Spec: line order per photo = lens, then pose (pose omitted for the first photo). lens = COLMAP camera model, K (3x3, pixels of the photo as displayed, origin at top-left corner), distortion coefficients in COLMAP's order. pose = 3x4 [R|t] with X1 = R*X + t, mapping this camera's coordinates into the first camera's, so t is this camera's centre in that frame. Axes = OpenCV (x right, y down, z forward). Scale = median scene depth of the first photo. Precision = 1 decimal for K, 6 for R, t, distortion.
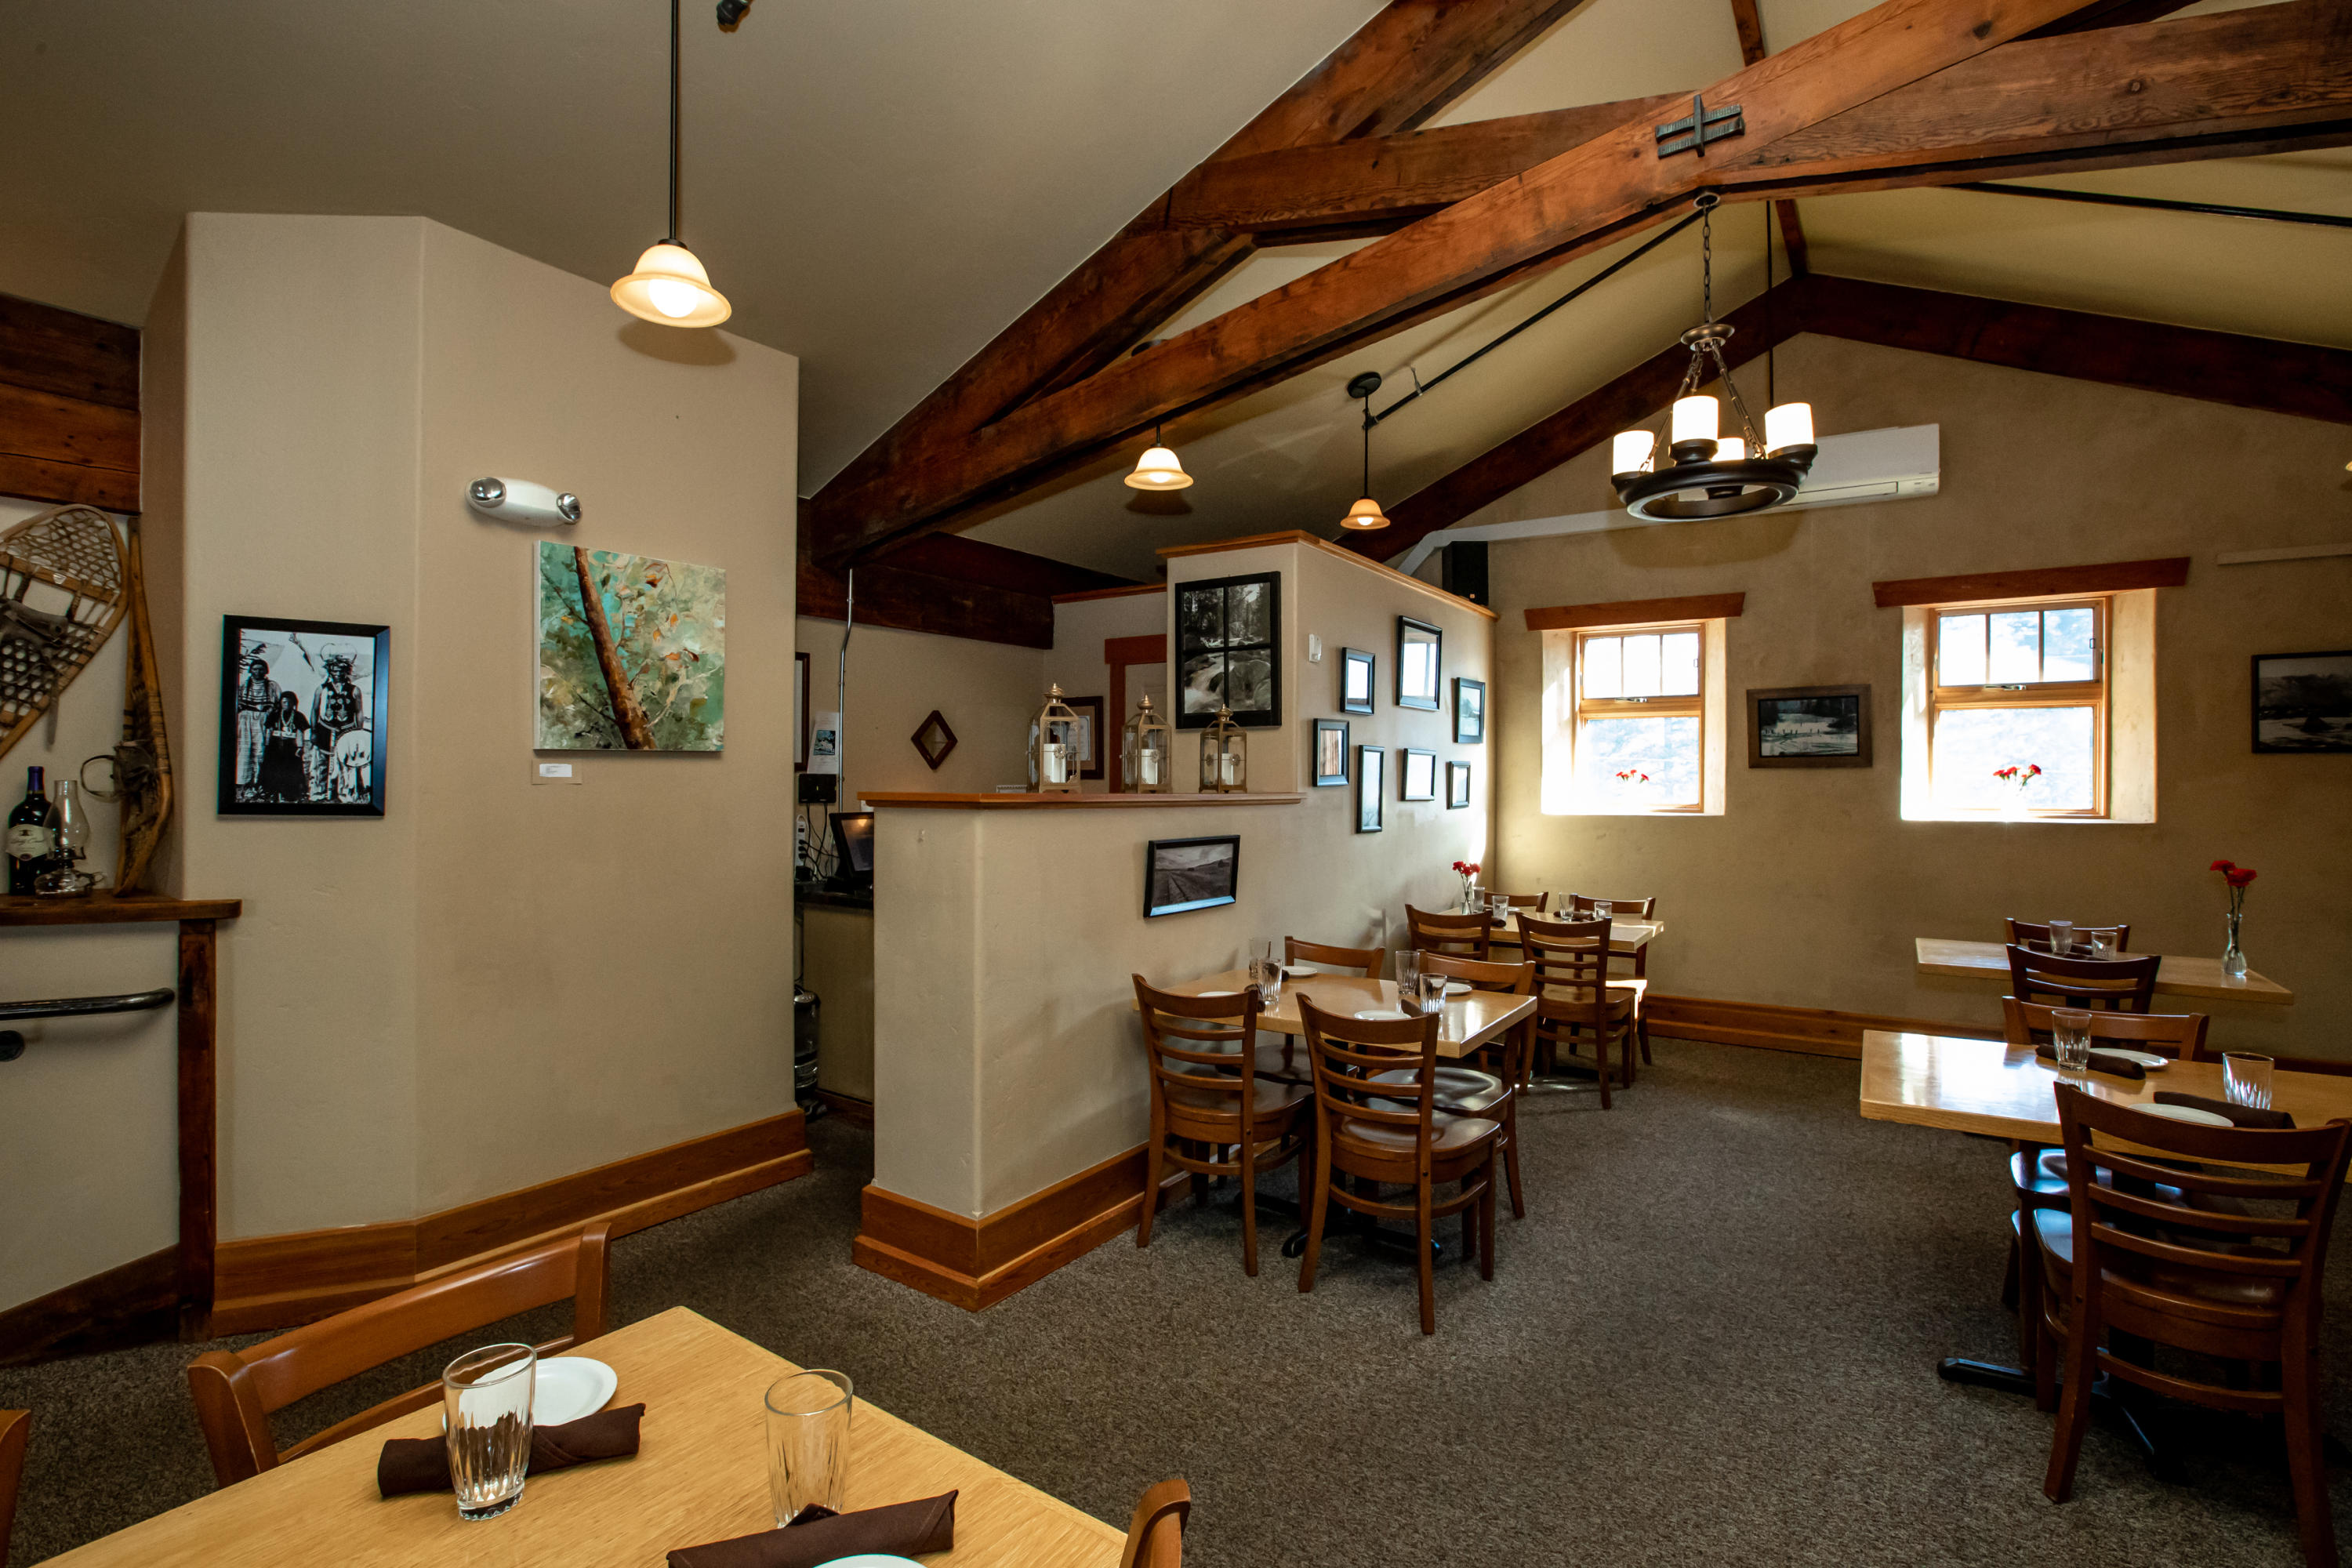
lens RADIAL K [[1081.2, 0, 1175.7], [0, 1081.2, 773.4], [0, 0, 1]] dist [-0.050256, 0.015818]
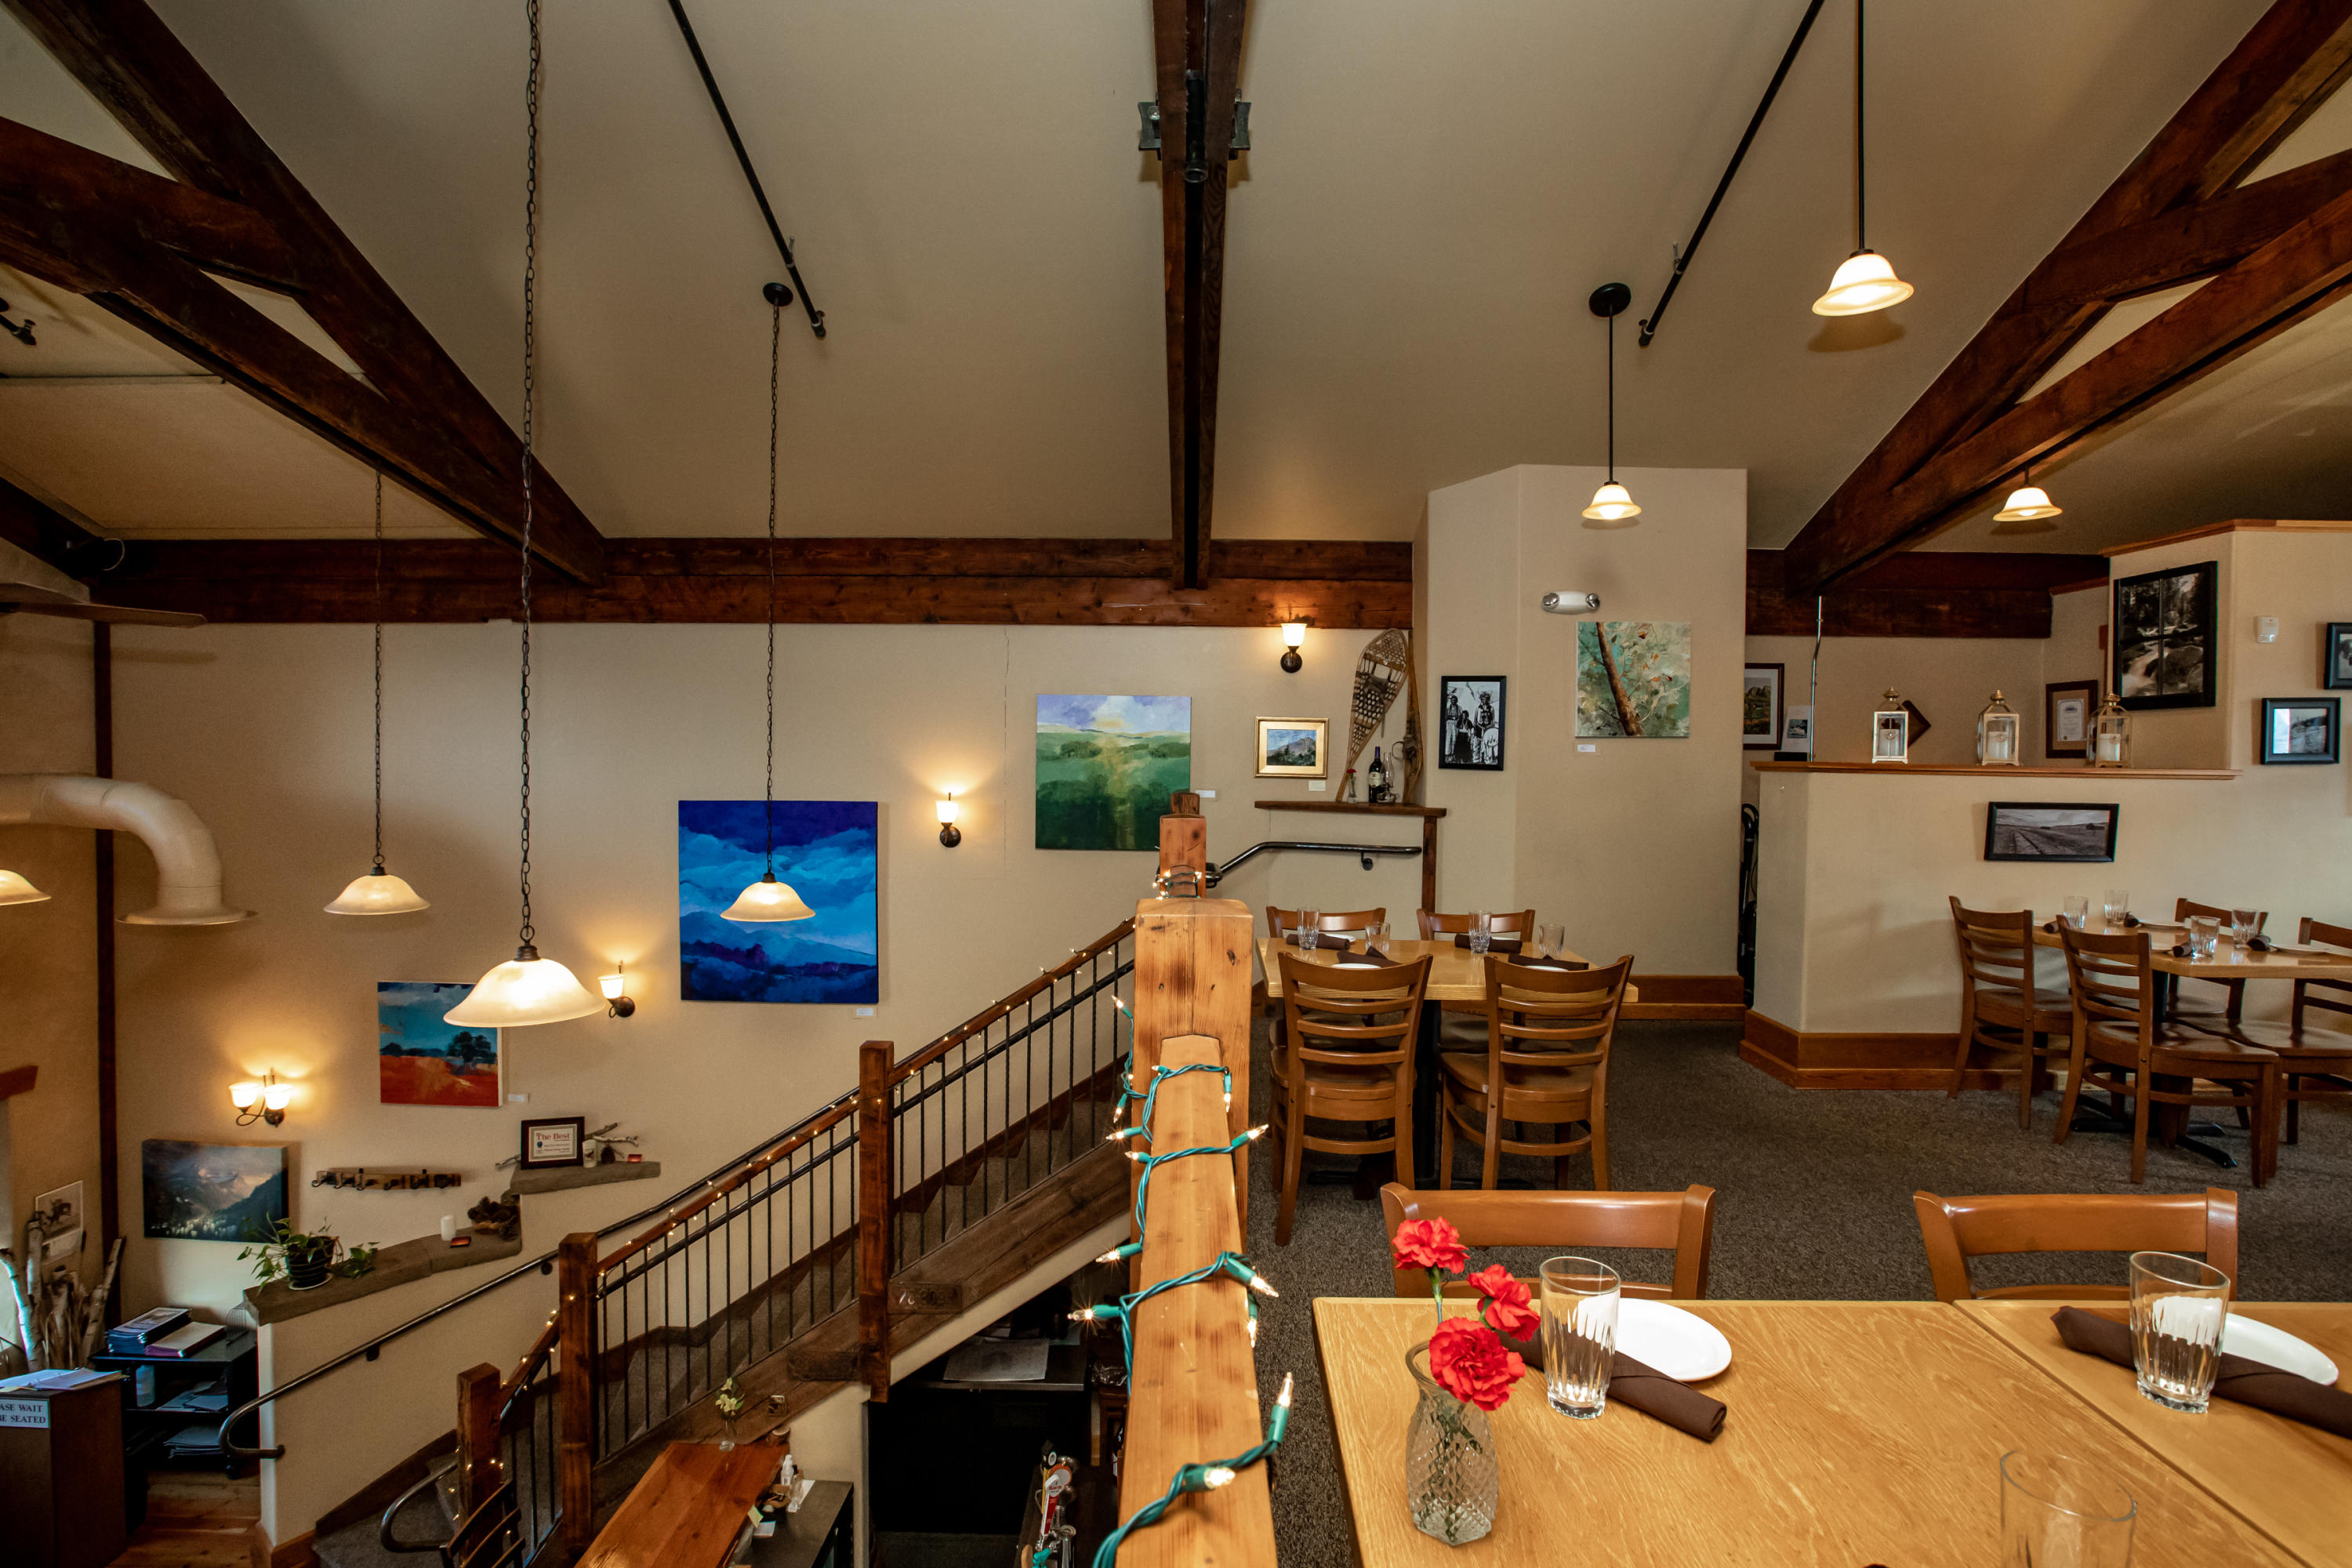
lens RADIAL K [[1081.2, 0, 1173.9], [0, 1081.2, 785.2], [0, 0, 1]] dist [-0.050256, 0.015818]
pose [[0.540603, 0.026171, -0.840871, 0.493612], [-0.005726, 0.999607, 0.027430, 0.012575], [0.841258, -0.010014, 0.540540, -0.494452]]
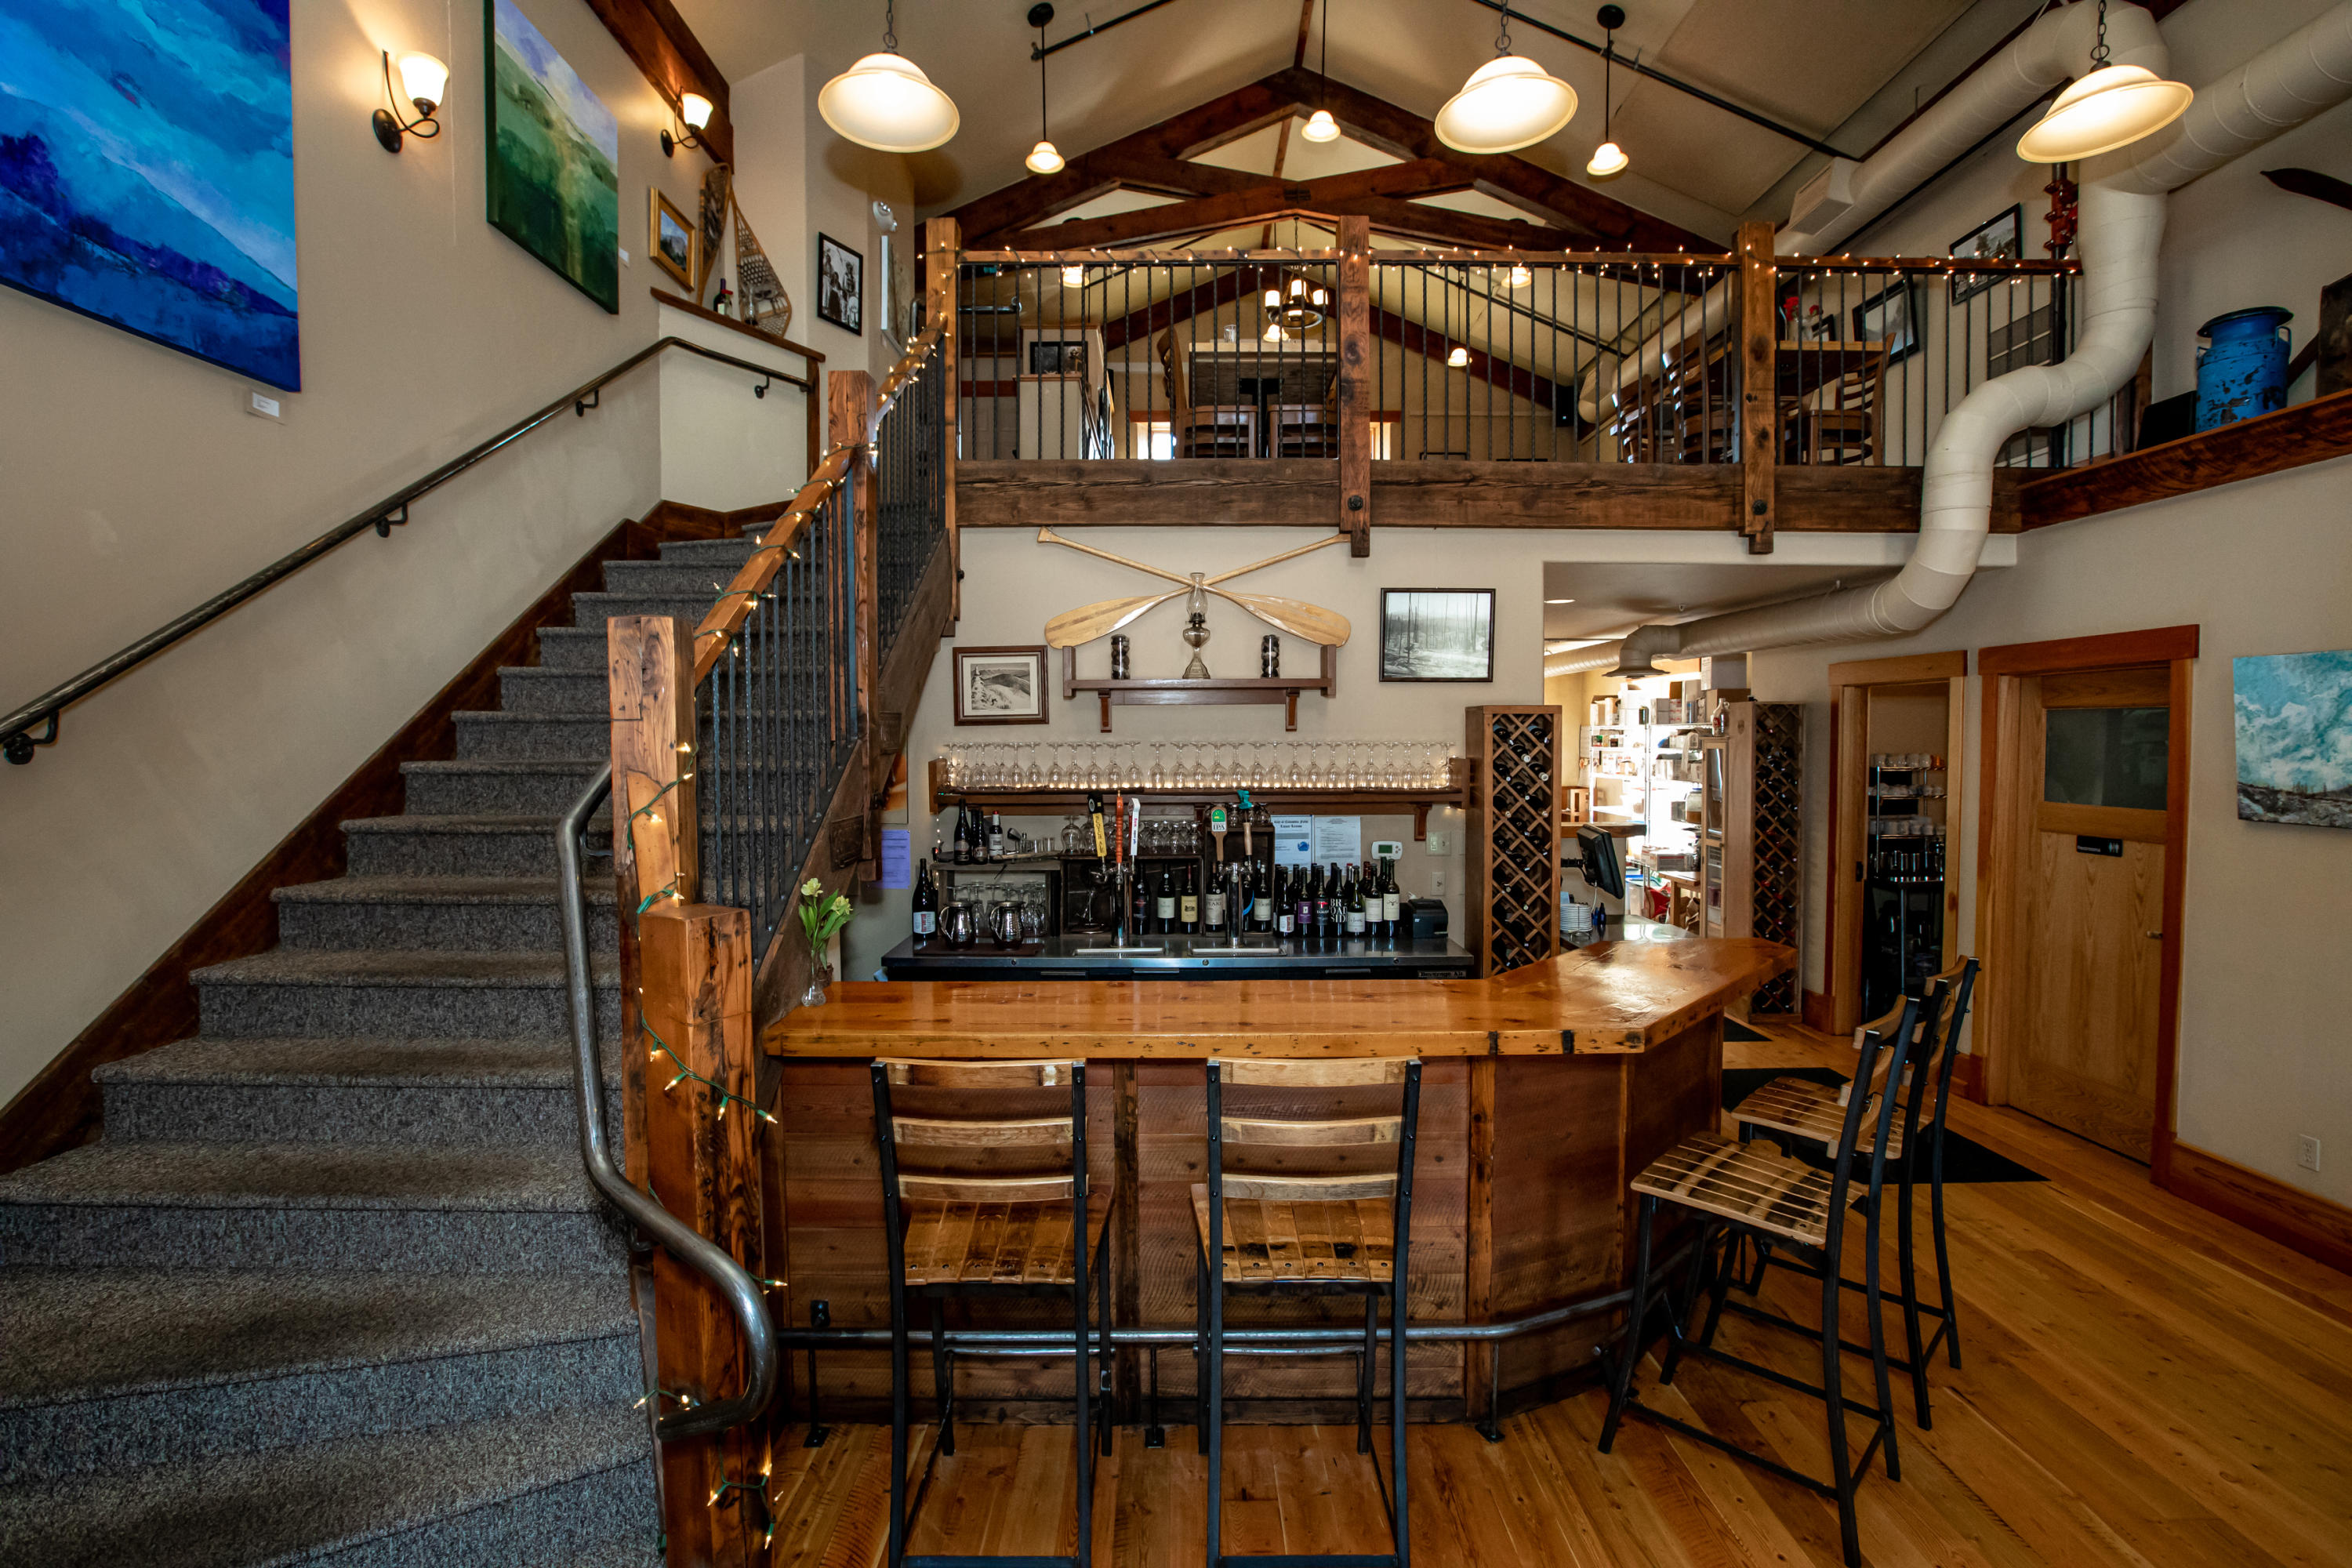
lens RADIAL K [[1081.2, 0, 1163.1], [0, 1081.2, 775.9], [0, 0, 1]] dist [-0.050256, 0.015818]
pose [[0.836959, -0.020569, 0.546879, -1.152416], [-0.002092, 0.999166, 0.040782, 0.704849], [-0.547262, -0.035277, 0.836218, -1.067276]]
